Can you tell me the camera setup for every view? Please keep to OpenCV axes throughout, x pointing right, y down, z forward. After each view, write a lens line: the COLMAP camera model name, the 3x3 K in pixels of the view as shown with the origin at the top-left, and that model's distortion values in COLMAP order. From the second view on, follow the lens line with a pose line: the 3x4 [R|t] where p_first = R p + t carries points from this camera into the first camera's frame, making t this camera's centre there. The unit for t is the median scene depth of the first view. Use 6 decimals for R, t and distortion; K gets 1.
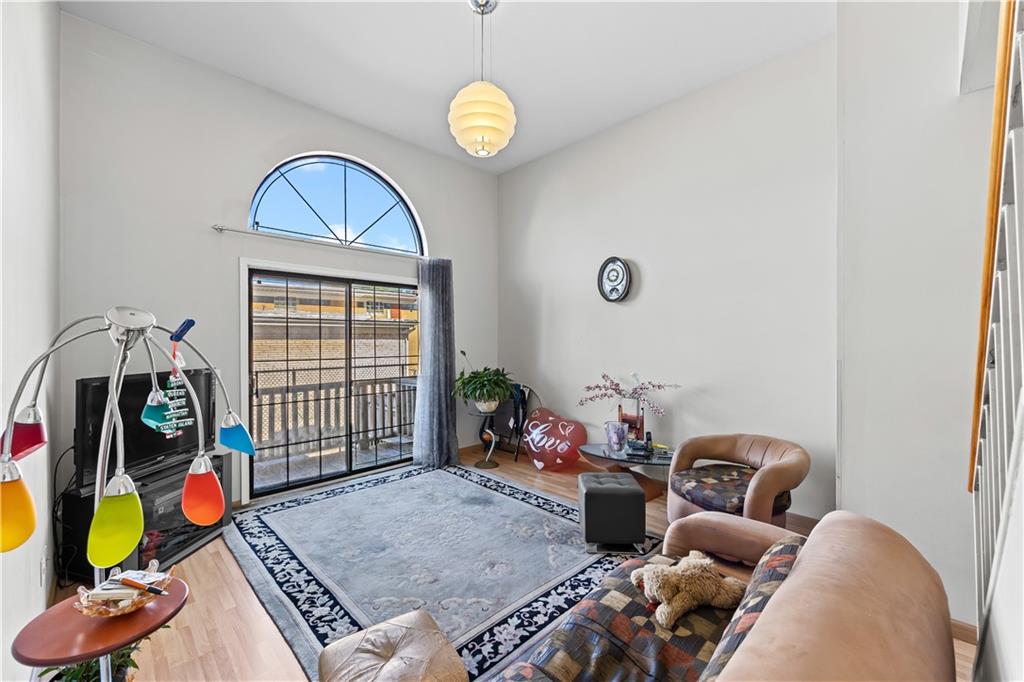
lens RADIAL K [[410.4, 0, 519.1], [0, 410.4, 340.6], [0, 0, 1]] dist [-0.012317, -0.001096]
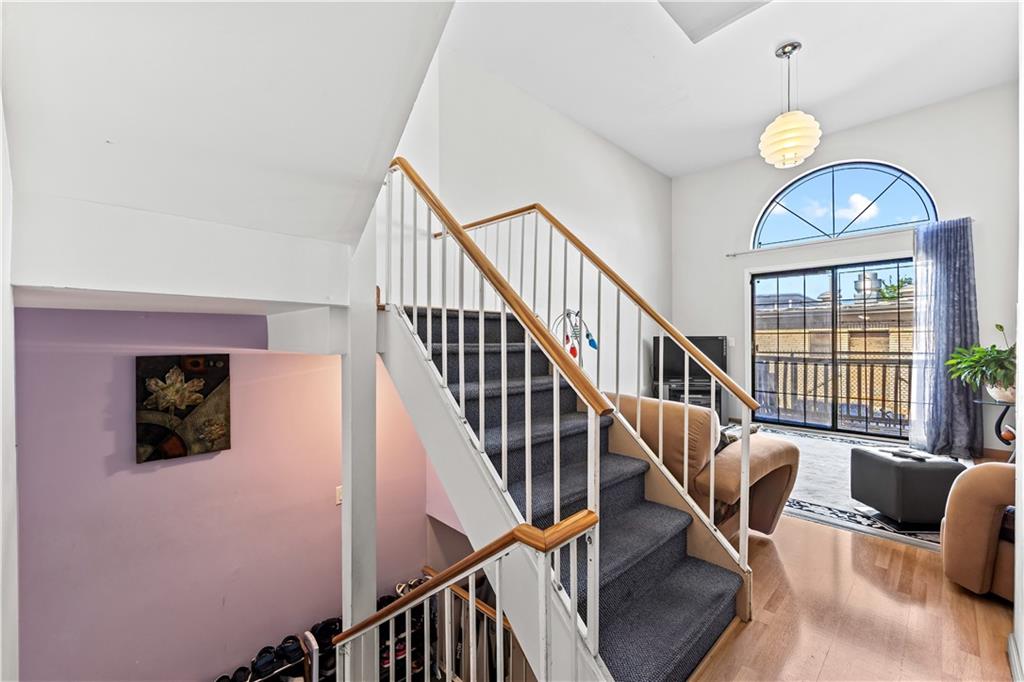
lens RADIAL K [[410.4, 0, 515.3], [0, 410.4, 334.7], [0, 0, 1]] dist [-0.012317, -0.001096]
pose [[-0.030317, -0.007748, -0.999510, 0.952505], [0.008434, 0.999932, -0.008007, 0.060849], [0.999505, -0.008673, -0.030250, 0.136326]]
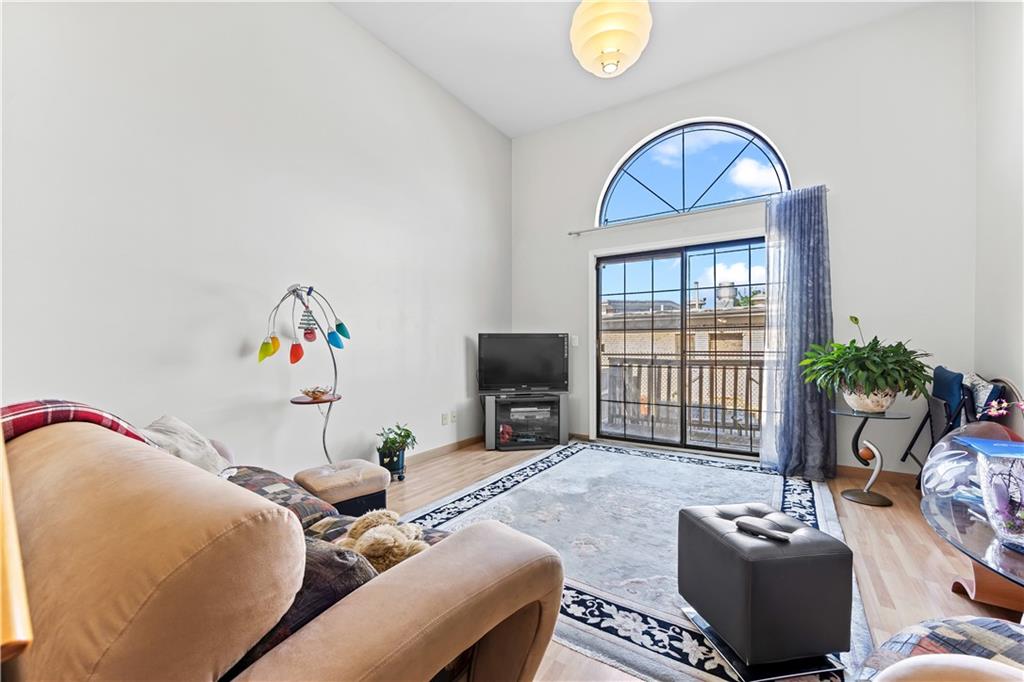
lens RADIAL K [[410.4, 0, 515.0], [0, 410.4, 343.6], [0, 0, 1]] dist [-0.012317, -0.001096]
pose [[0.203043, 0.001541, -0.979169, 0.554969], [0.008957, 0.999954, 0.003431, 0.086989], [0.979129, -0.009467, 0.203020, 0.492222]]
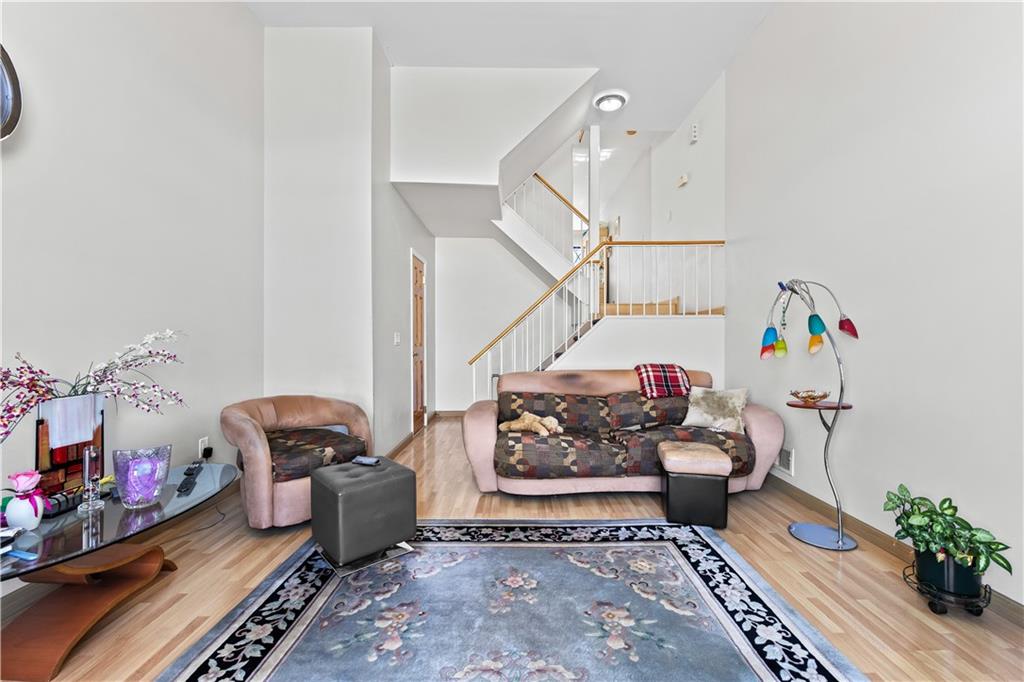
lens RADIAL K [[410.4, 0, 513.8], [0, 410.4, 339.0], [0, 0, 1]] dist [-0.012317, -0.001096]
pose [[-0.702706, 0.006776, 0.711448, -0.410756], [-0.003383, 0.999912, -0.012864, 0.094872], [-0.711472, -0.011446, -0.702621, 1.101347]]
